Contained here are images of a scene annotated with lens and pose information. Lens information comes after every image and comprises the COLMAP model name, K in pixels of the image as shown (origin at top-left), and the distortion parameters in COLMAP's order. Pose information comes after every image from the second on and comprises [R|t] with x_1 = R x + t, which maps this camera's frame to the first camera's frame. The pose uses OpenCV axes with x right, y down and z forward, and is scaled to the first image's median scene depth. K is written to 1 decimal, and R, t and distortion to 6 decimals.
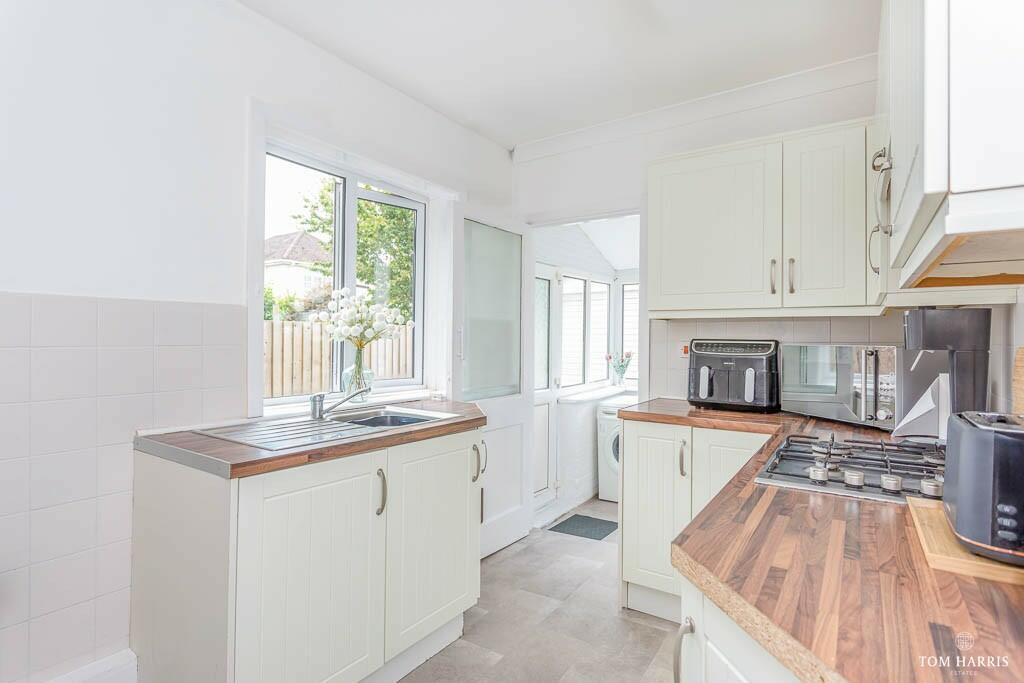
lens RADIAL K [[501.8, 0, 513.6], [0, 501.8, 341.2], [0, 0, 1]] dist [0.003503, 0.000087]
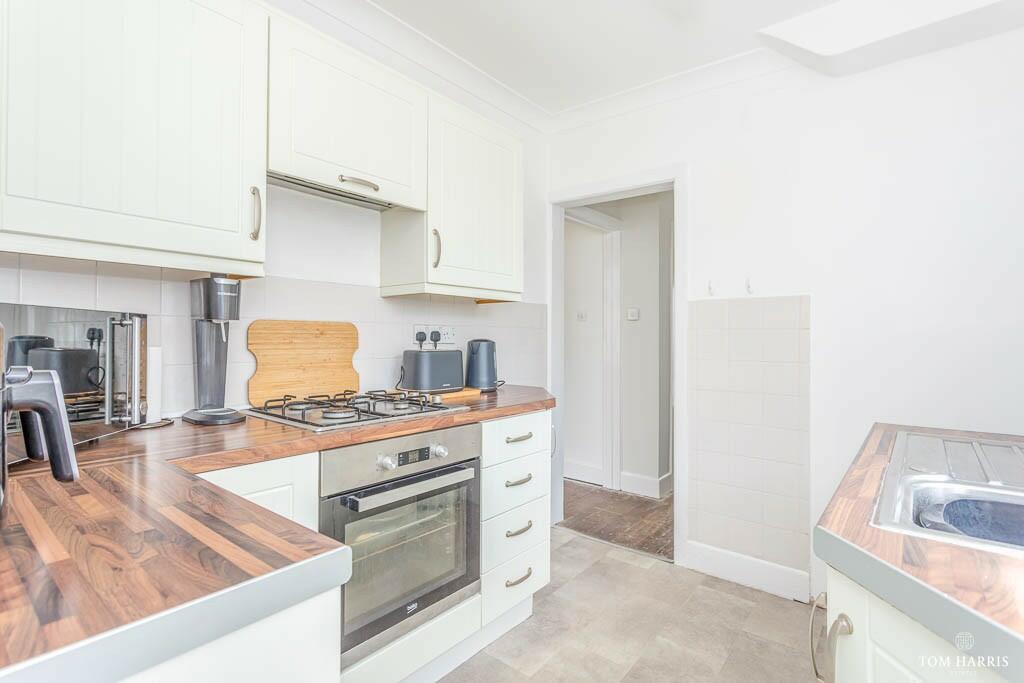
lens RADIAL K [[501.8, 0, 512.5], [0, 501.8, 340.3], [0, 0, 1]] dist [0.003503, 0.000087]
pose [[-0.097195, -0.009204, -0.995223, 1.158675], [0.000625, 0.999956, -0.009308, 0.101006], [0.995265, -0.001527, -0.097185, 1.550786]]
